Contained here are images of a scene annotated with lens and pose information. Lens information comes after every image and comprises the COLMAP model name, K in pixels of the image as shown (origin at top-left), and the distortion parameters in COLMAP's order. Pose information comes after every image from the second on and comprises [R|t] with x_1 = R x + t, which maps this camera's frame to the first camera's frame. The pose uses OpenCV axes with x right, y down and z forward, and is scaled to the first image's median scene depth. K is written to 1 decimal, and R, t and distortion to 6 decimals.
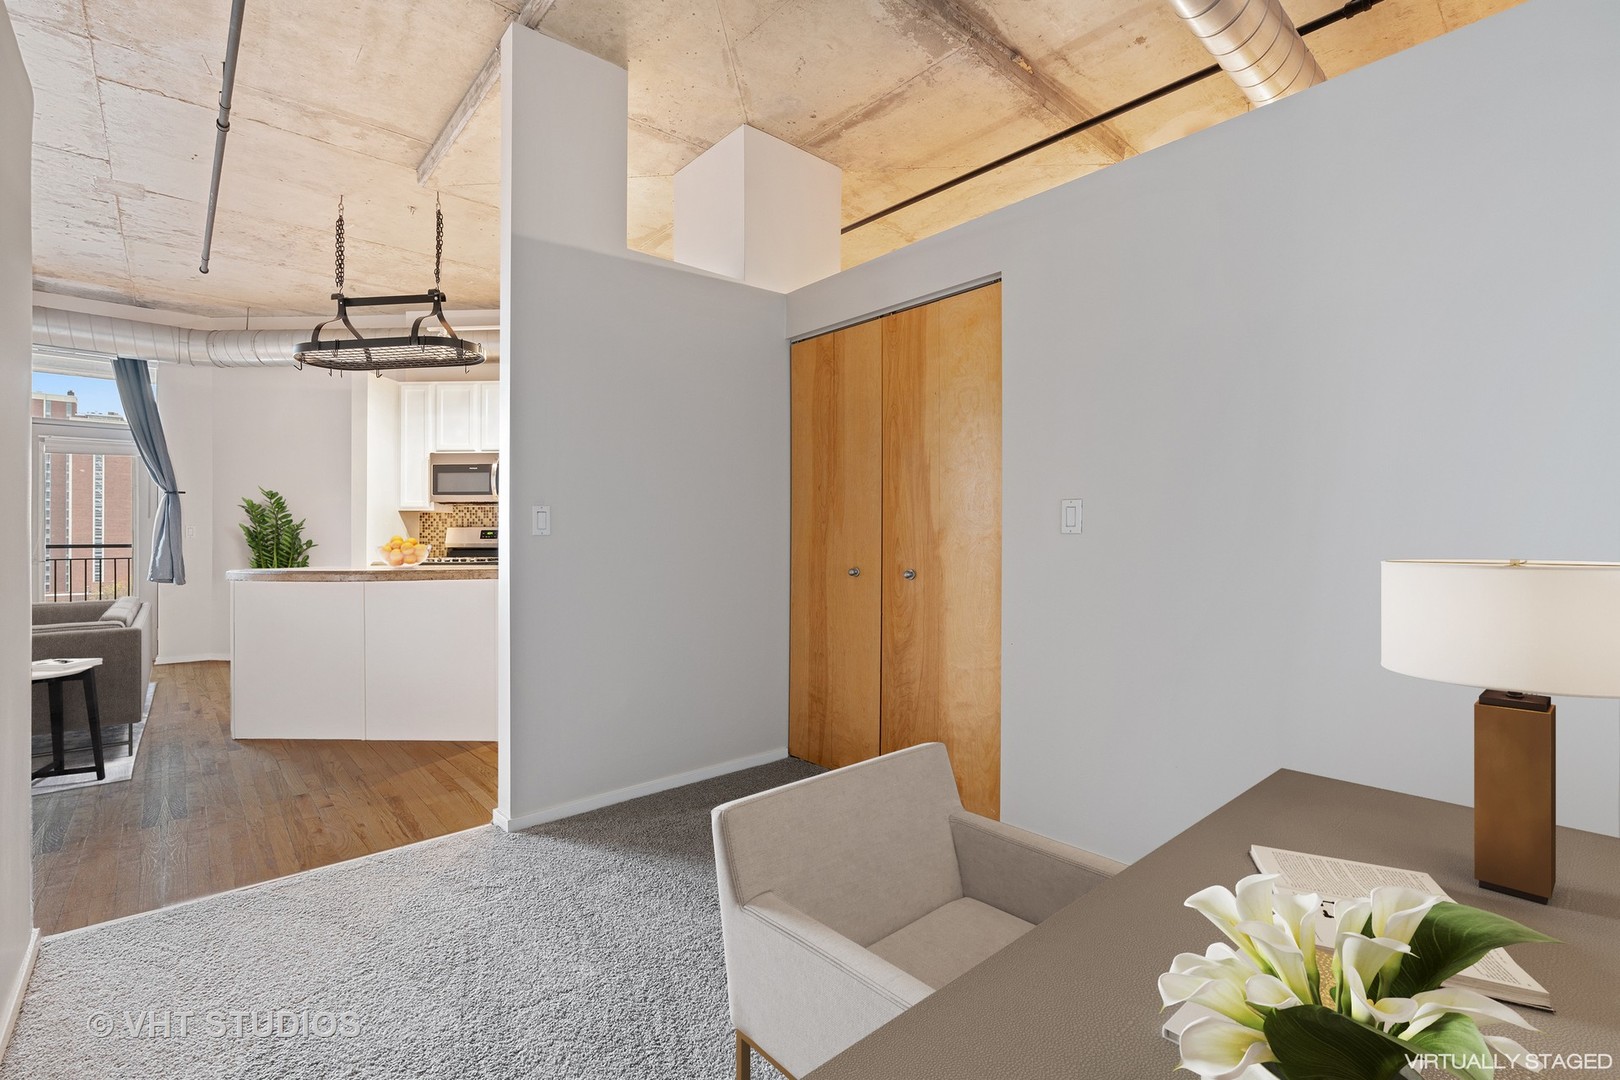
lens RADIAL K [[742.7, 0, 795.1], [0, 742.7, 550.4], [0, 0, 1]] dist [-0.010827, 0.002817]
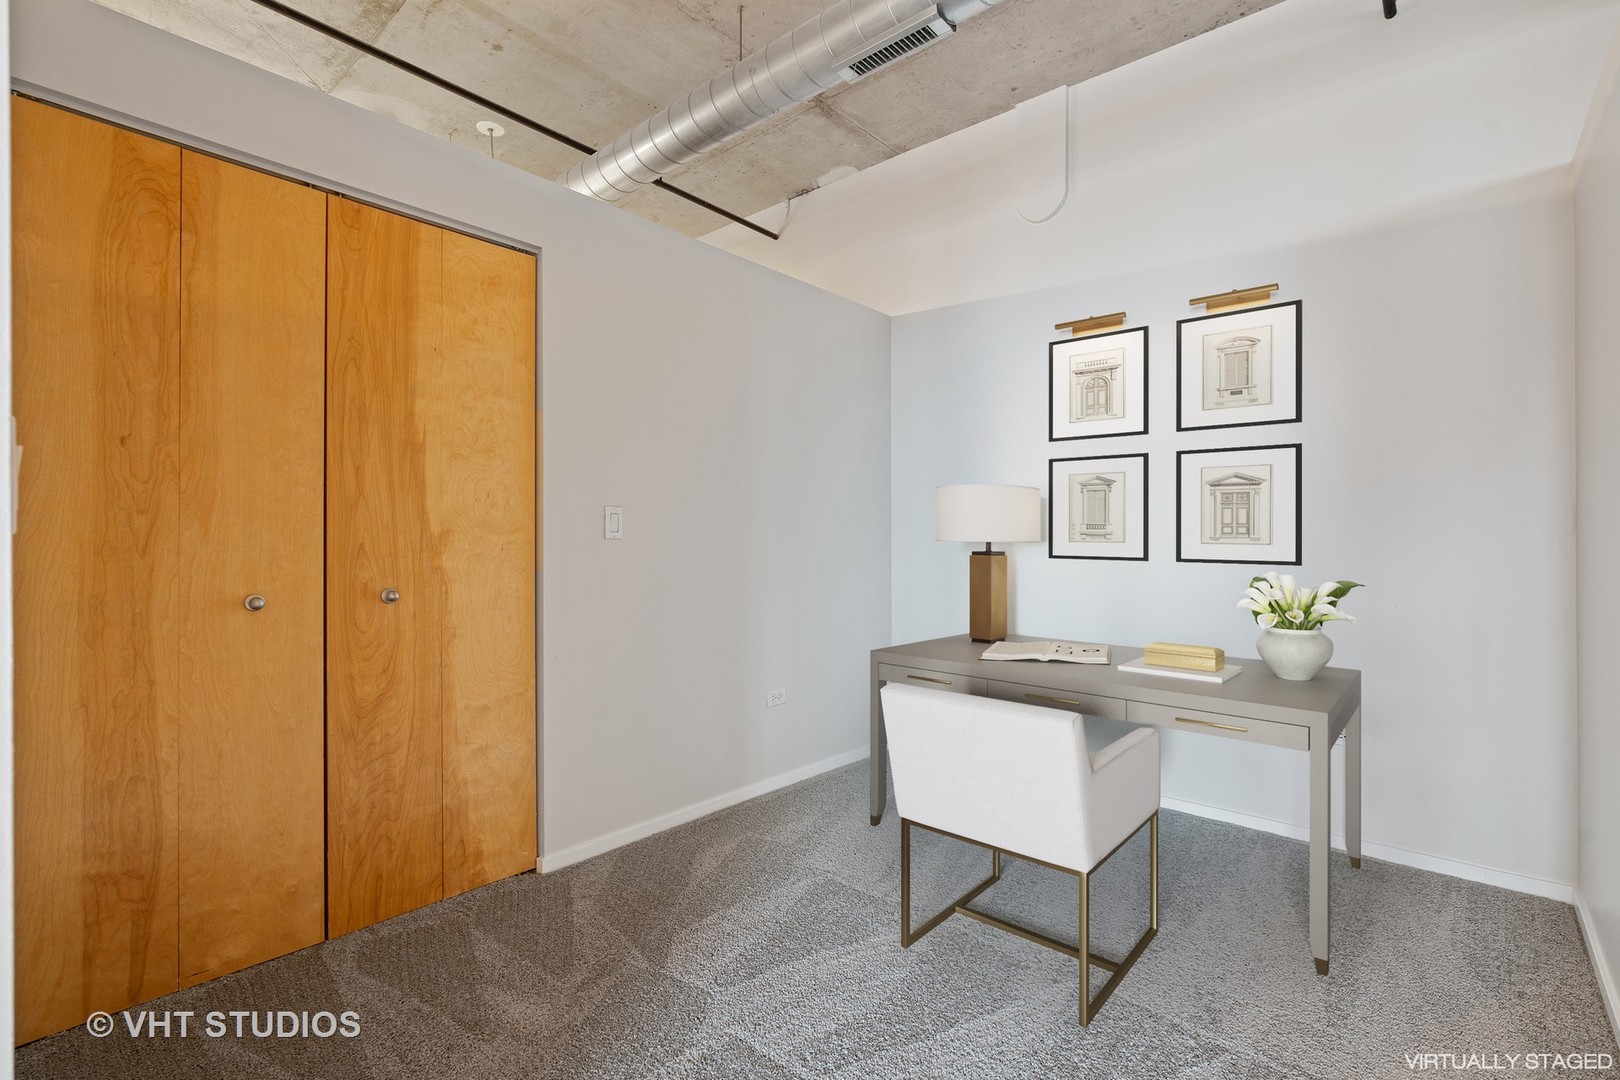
lens RADIAL K [[742.7, 0, 817.5], [0, 742.7, 533.1], [0, 0, 1]] dist [-0.010827, 0.002817]
pose [[-0.152977, 0.000628, 0.988230, -0.579522], [0.005917, 0.999982, 0.000281, -0.023609], [-0.988212, 0.005891, -0.152978, 0.700816]]
